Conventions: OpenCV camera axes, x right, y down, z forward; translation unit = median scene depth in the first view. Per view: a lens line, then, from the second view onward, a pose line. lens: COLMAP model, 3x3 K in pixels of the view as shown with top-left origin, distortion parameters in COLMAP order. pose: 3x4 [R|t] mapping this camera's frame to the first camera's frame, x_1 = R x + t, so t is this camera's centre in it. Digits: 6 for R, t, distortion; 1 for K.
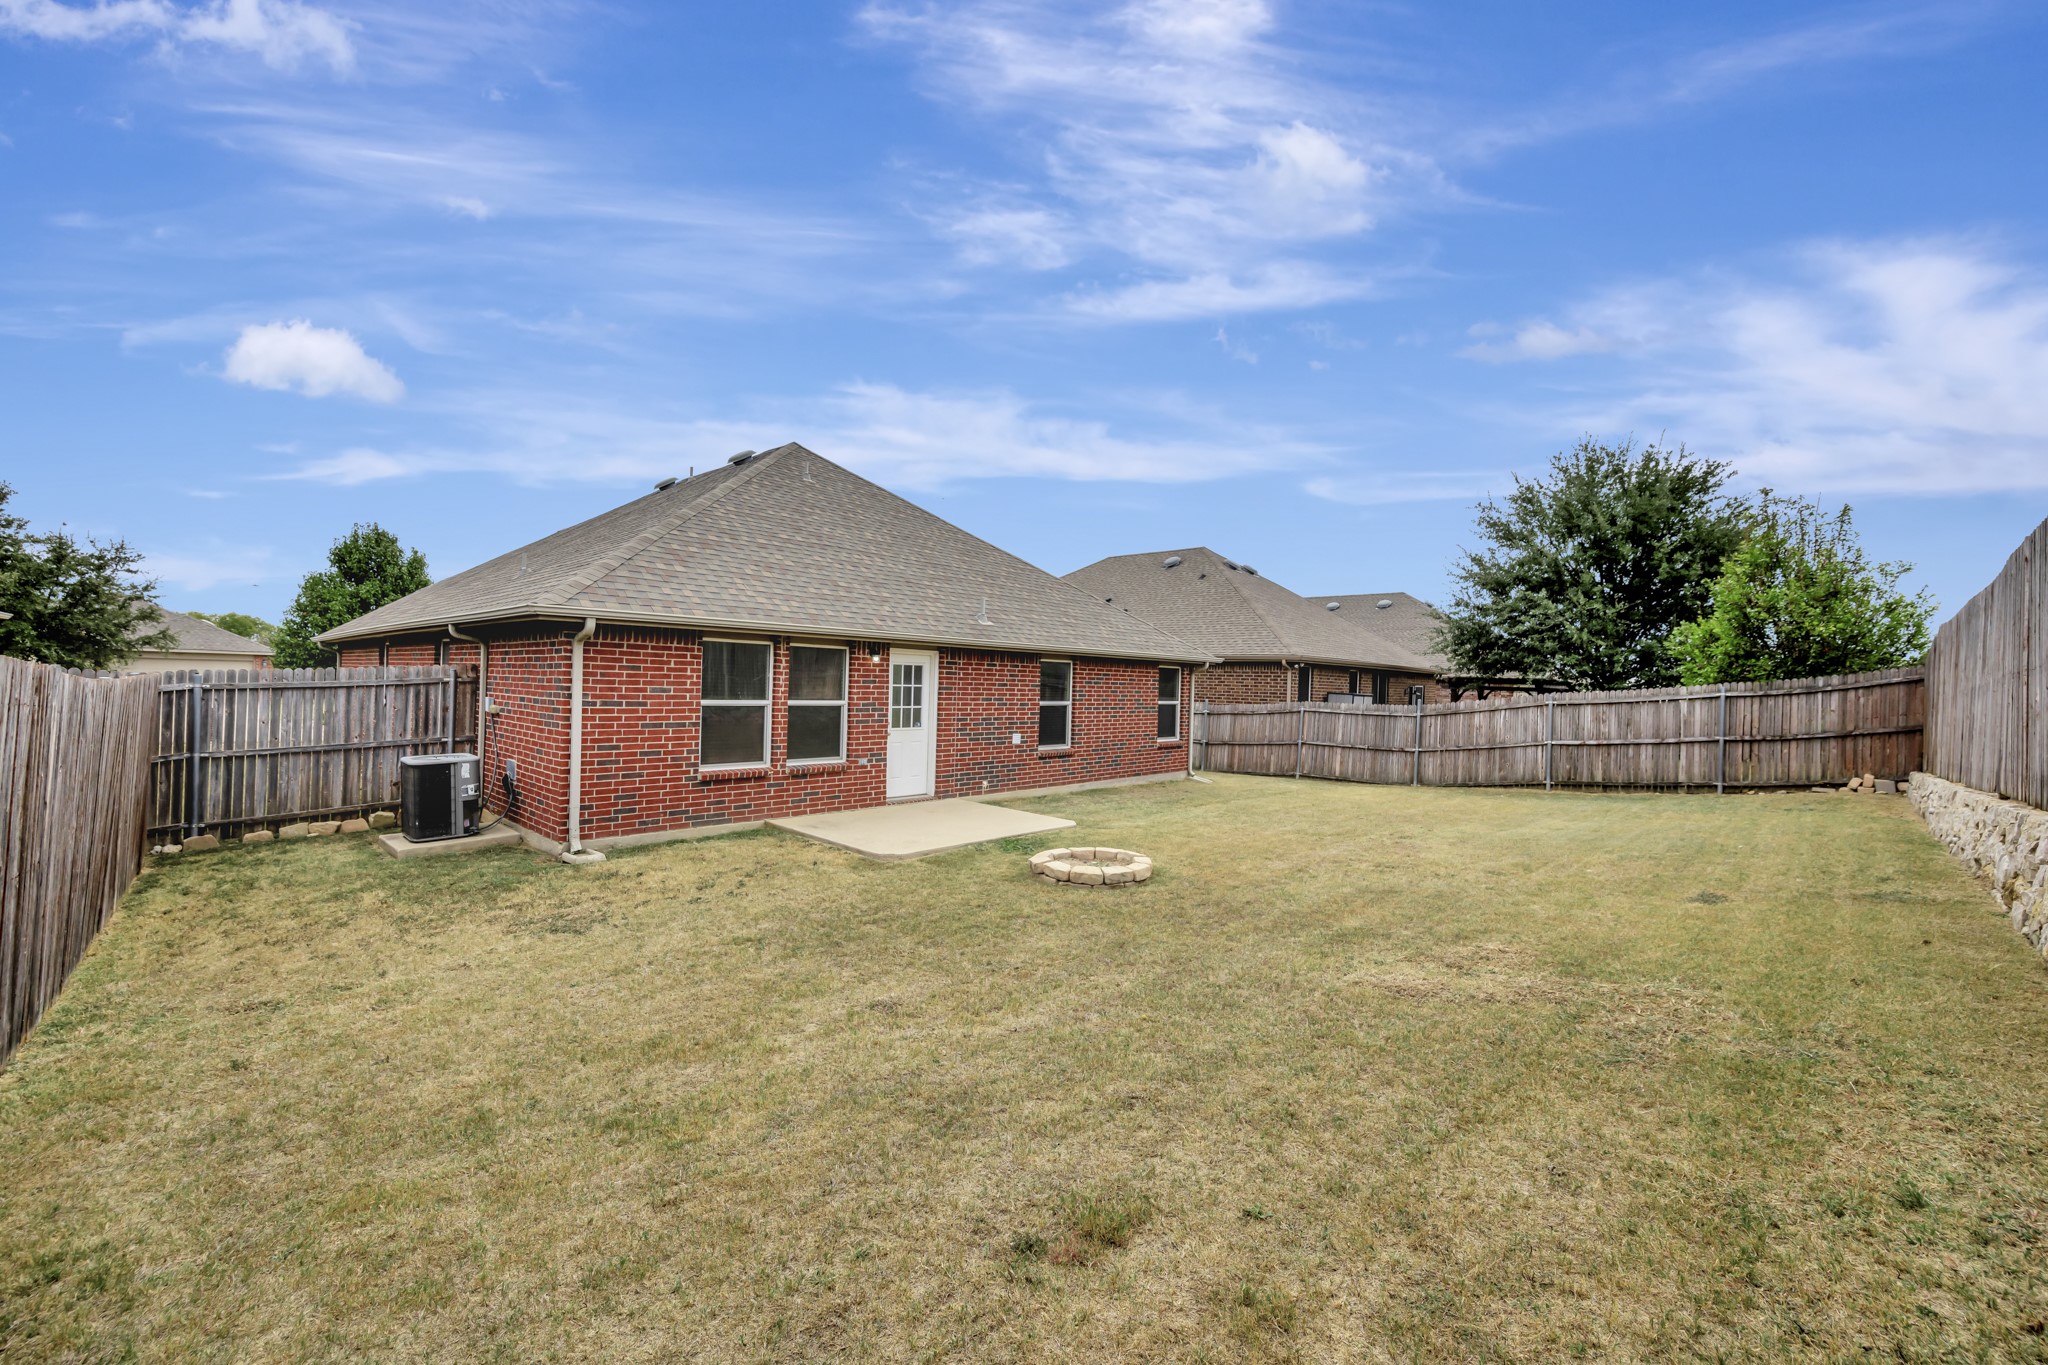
lens RADIAL K [[808.9, 0, 1022.1], [0, 808.9, 679.4], [0, 0, 1]] dist [0.000114, -0.000842]
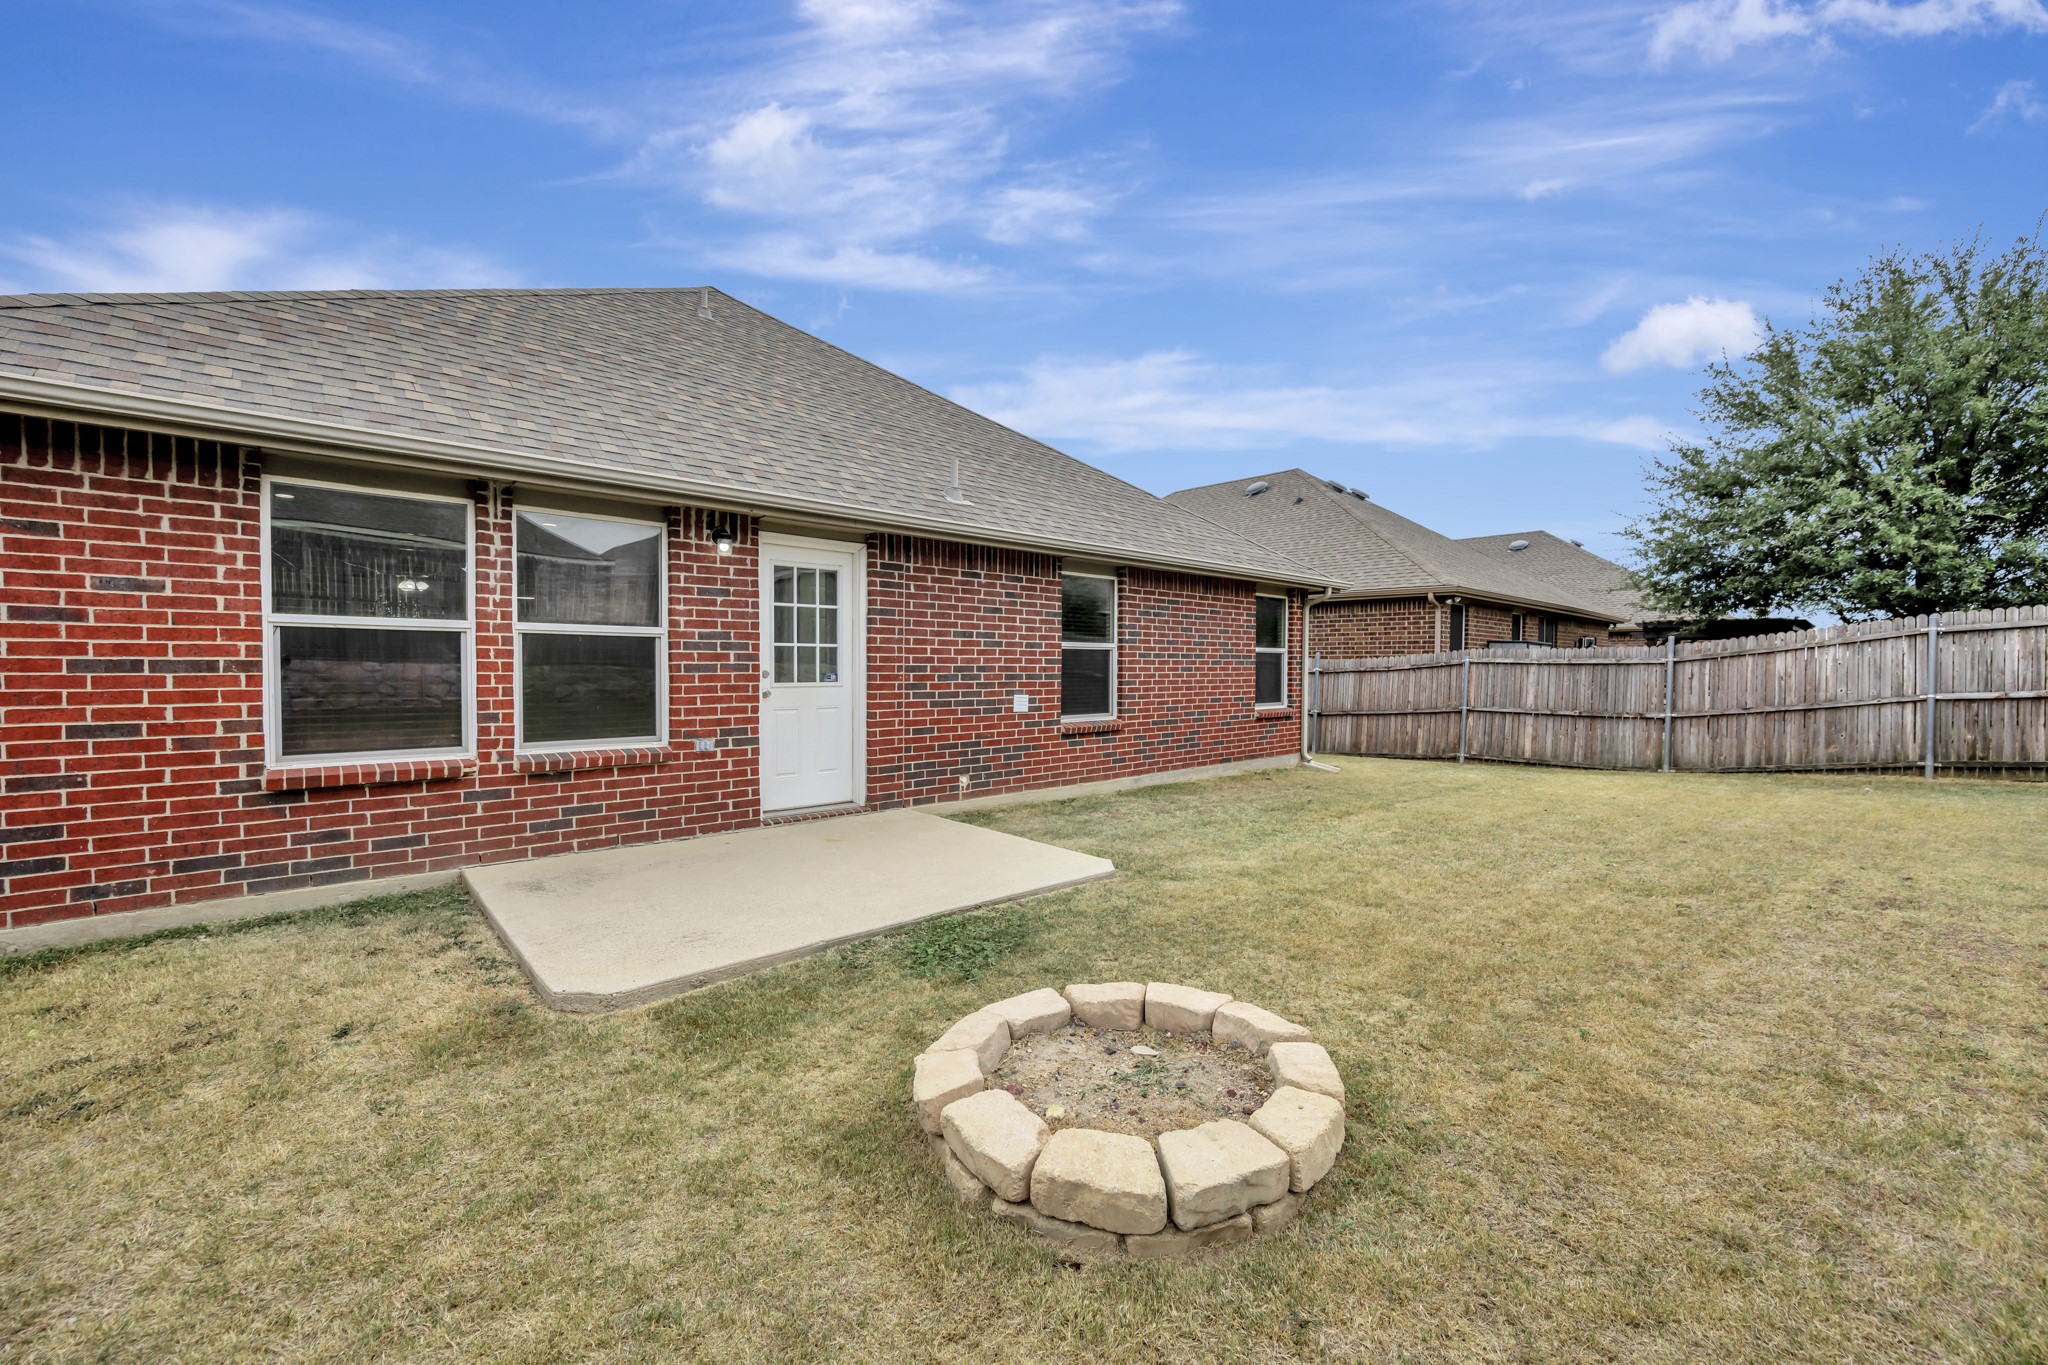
lens RADIAL K [[808.9, 0, 1041.1], [0, 808.9, 683.0], [0, 0, 1]] dist [0.000114, -0.000842]
pose [[0.997876, -0.019842, -0.062054, 0.040838], [0.021235, 0.999535, 0.021867, 0.042418], [0.061591, -0.023138, 0.997833, 0.381337]]
